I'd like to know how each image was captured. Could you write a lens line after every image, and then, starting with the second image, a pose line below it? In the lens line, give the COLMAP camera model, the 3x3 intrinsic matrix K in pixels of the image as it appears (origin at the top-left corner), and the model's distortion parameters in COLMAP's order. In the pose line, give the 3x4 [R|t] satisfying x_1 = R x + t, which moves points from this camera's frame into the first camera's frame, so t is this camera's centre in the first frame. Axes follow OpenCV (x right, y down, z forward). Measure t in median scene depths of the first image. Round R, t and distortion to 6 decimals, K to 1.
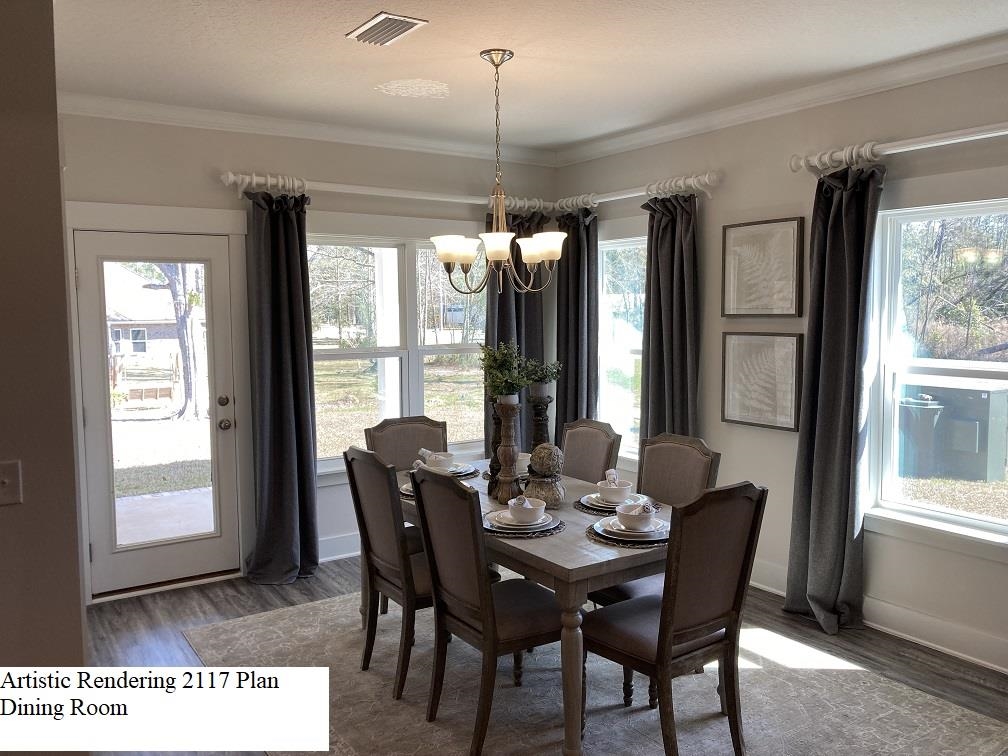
lens RADIAL K [[824.6, 0, 500.5], [0, 824.6, 367.4], [0, 0, 1]] dist [0.041637, -0.048069]
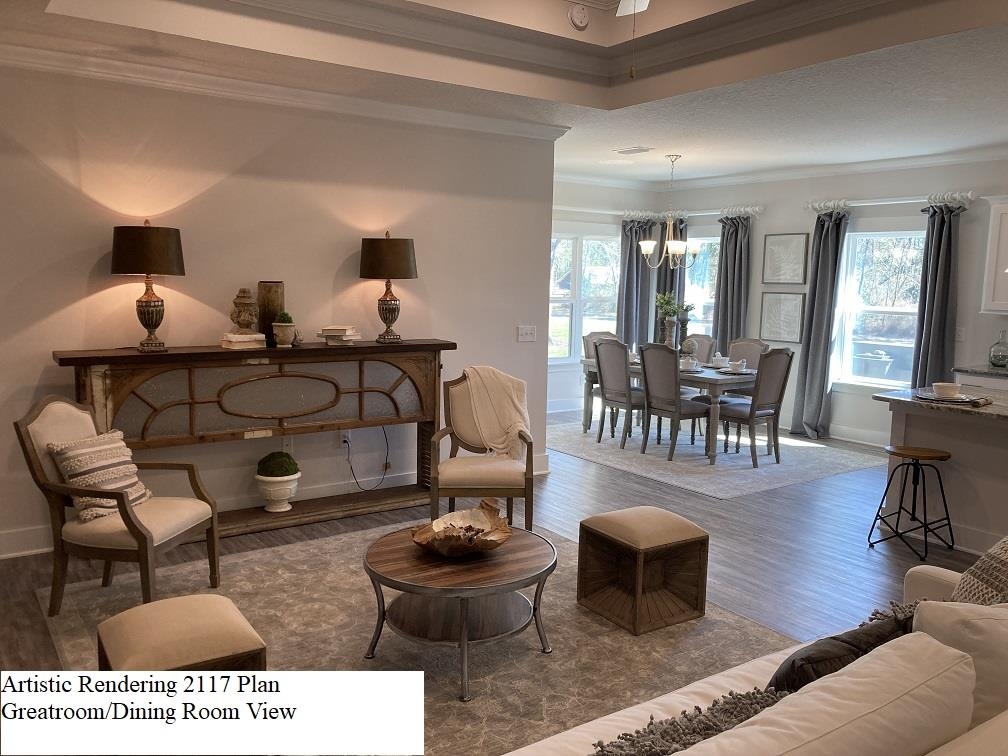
lens RADIAL K [[824.6, 0, 504.4], [0, 824.6, 375.2], [0, 0, 1]] dist [0.041637, -0.048069]
pose [[0.999105, 0.025526, 0.033719, -0.381053], [-0.027051, 0.998594, 0.045584, 0.077959], [-0.032508, -0.046455, 0.998391, -0.878667]]
